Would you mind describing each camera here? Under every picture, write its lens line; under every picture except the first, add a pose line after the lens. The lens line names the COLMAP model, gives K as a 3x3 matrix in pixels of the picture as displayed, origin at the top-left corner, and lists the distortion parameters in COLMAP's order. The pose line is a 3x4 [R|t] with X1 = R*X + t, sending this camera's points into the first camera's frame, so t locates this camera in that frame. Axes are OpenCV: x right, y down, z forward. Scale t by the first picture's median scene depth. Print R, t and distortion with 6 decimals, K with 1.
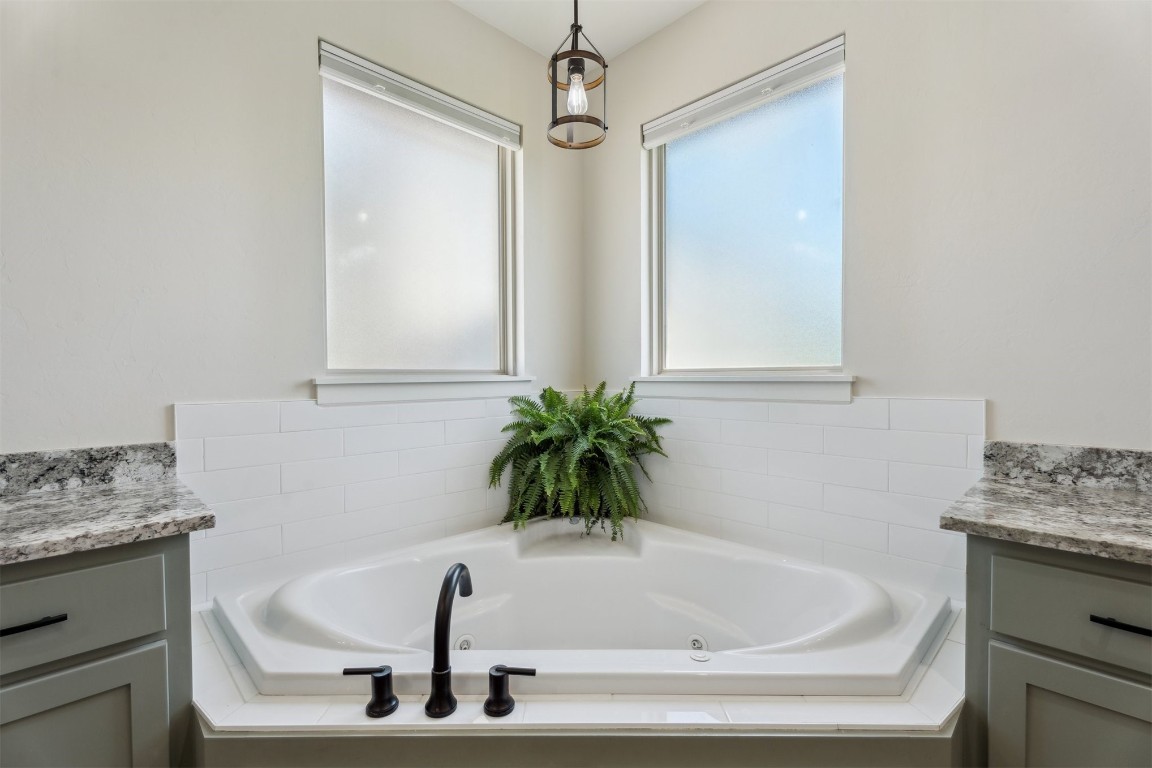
lens RADIAL K [[509.8, 0, 570.7], [0, 509.8, 388.7], [0, 0, 1]] dist [0.007489, -0.001597]
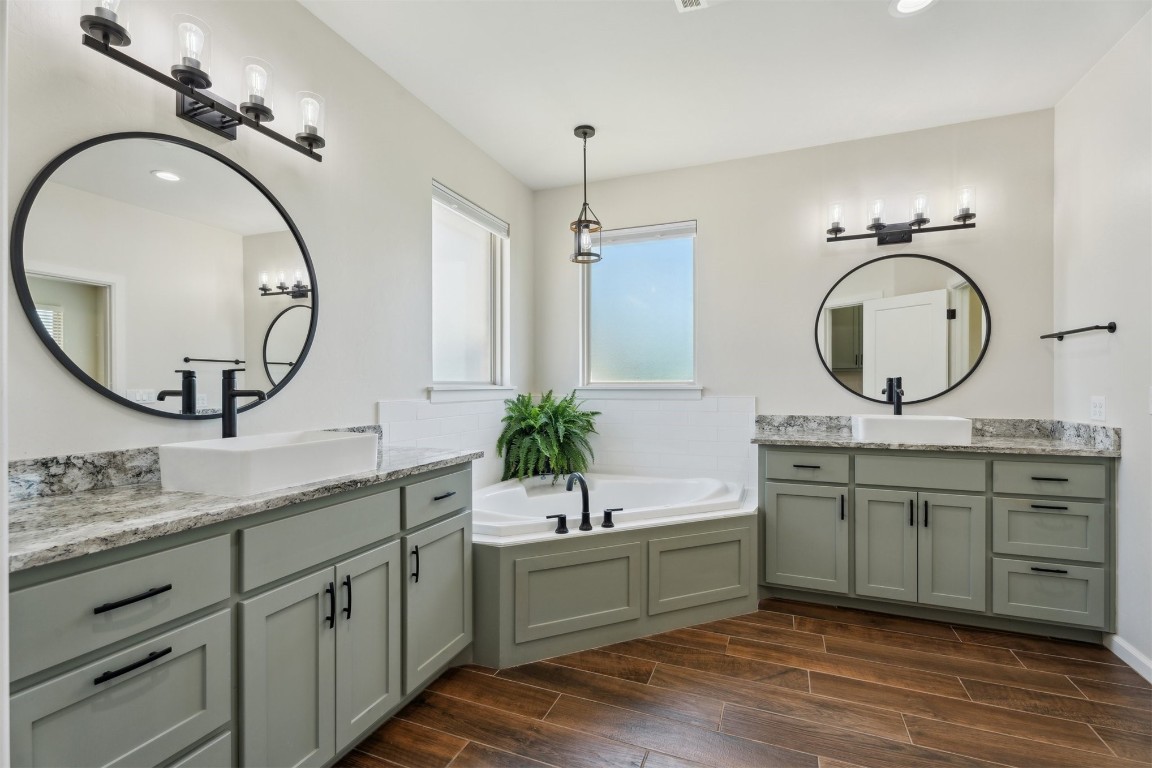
lens RADIAL K [[509.8, 0, 572.8], [0, 509.8, 387.1], [0, 0, 1]] dist [0.007489, -0.001597]
pose [[0.916743, 0.003517, 0.399461, -0.734829], [0.005640, 0.999748, -0.021746, 0.018752], [-0.399437, 0.022188, 0.916492, -0.665019]]
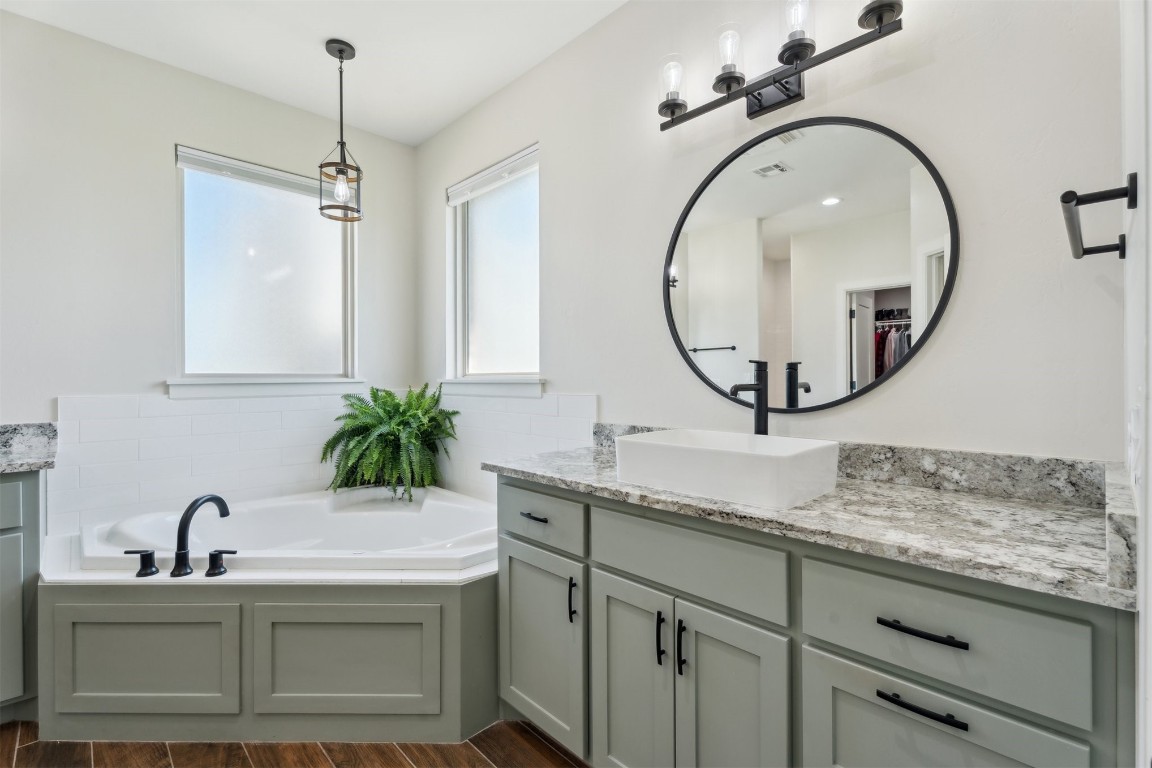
lens RADIAL K [[509.8, 0, 559.7], [0, 509.8, 380.9], [0, 0, 1]] dist [0.007489, -0.001597]
pose [[0.999972, 0.001604, -0.007246, 0.608503], [-0.001736, 0.999834, -0.018165, 0.005912], [0.007216, 0.018177, 0.999809, -0.425390]]
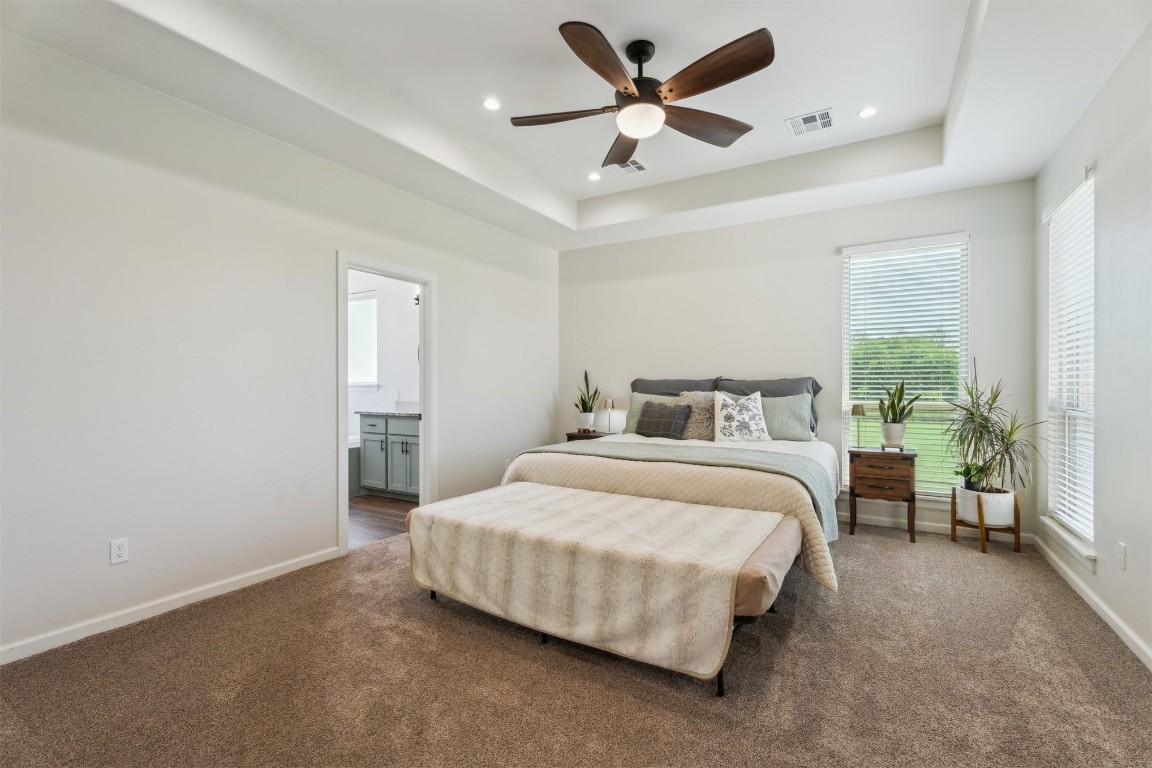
lens RADIAL K [[509.8, 0, 575.3], [0, 509.8, 387.9], [0, 0, 1]] dist [0.007489, -0.001597]
pose [[0.964563, 0.000839, 0.263852, 0.930419], [0.004577, 0.999791, -0.019910, 0.074956], [-0.263813, 0.020412, 0.964358, -2.815282]]
